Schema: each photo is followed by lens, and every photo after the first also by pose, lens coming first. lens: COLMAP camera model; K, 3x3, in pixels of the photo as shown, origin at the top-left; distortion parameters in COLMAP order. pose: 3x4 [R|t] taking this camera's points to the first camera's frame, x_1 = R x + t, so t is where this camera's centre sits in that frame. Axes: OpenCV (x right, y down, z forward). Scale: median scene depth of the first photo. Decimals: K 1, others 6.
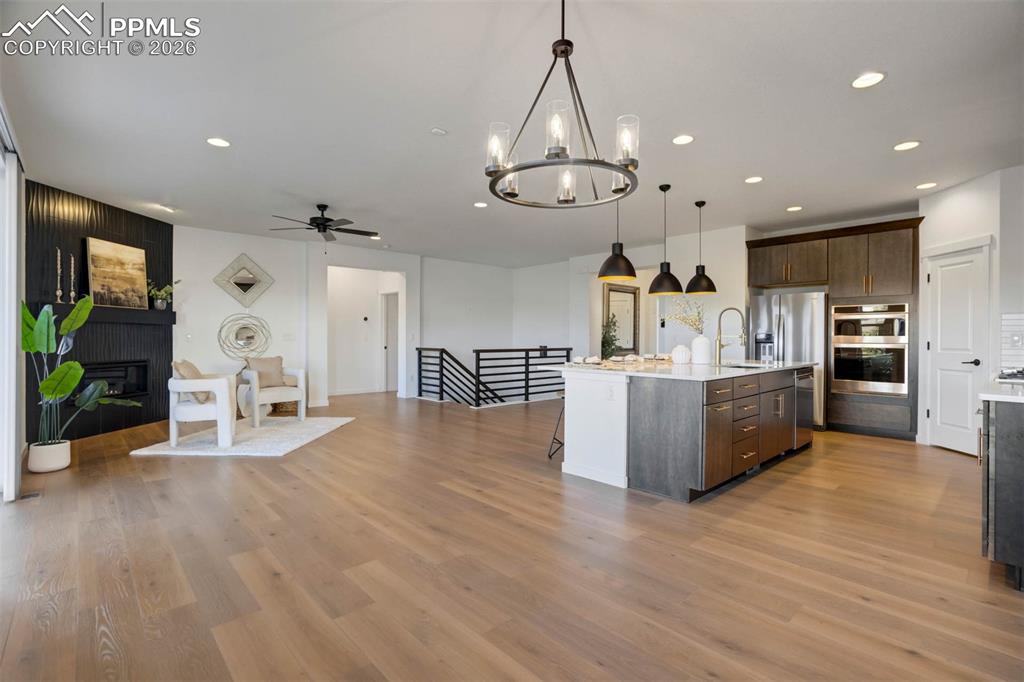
lens RADIAL K [[472.1, 0, 518.5], [0, 472.1, 344.8], [0, 0, 1]] dist [-0.032464, 0.016596]
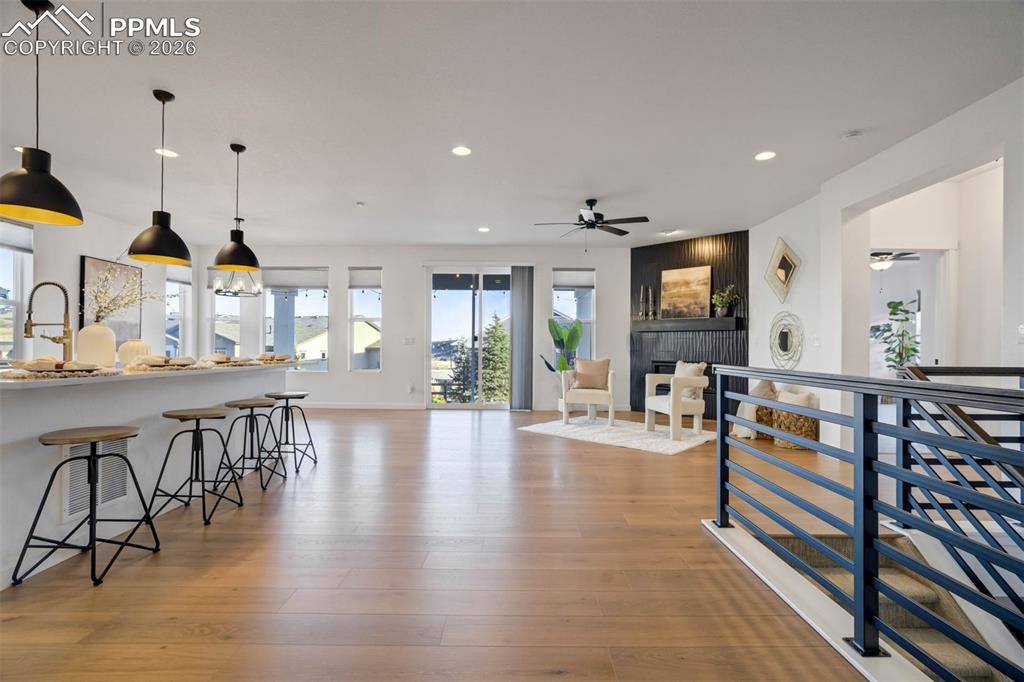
lens RADIAL K [[472.1, 0, 518.5], [0, 472.1, 344.8], [0, 0, 1]] dist [-0.032464, 0.016596]
pose [[-0.685508, -0.010900, -0.727984, 0.367315], [-0.022434, 0.999729, 0.006157, -0.006996], [0.727719, 0.020553, -0.685567, 1.503349]]
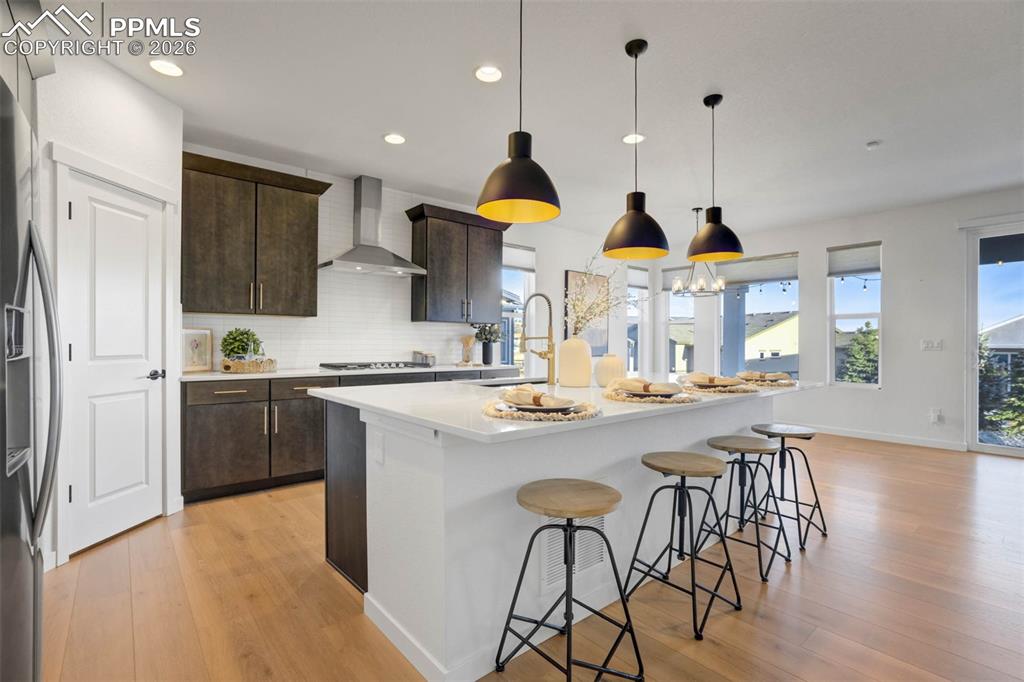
lens RADIAL K [[472.1, 0, 518.5], [0, 472.1, 344.8], [0, 0, 1]] dist [-0.032464, 0.016596]
pose [[-0.998939, -0.009212, 0.045119, 0.346661], [-0.008134, 0.999679, 0.024004, -0.019266], [-0.045326, 0.023612, -0.998693, 1.267585]]
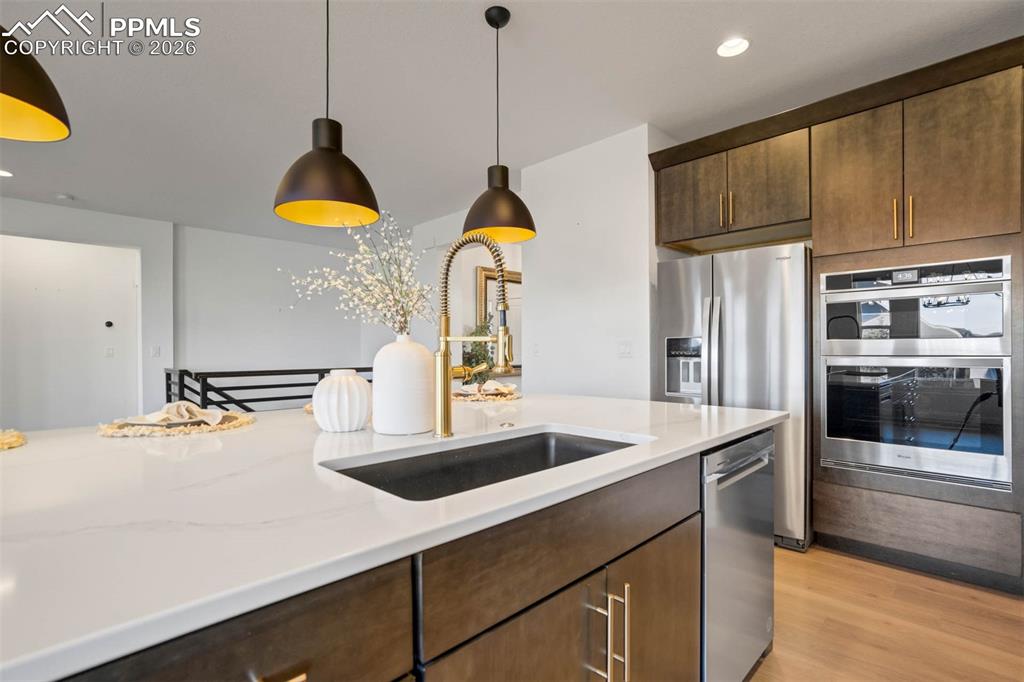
lens RADIAL K [[480.1, 0, 517.6], [0, 480.1, 357.2], [0, 0, 1]] dist [-0.033891, 0.019090]
pose [[0.999406, -0.009702, 0.033059, 0.362385], [0.009715, 0.999953, -0.000233, -0.005270], [-0.033055, 0.000555, 0.999453, 0.549988]]
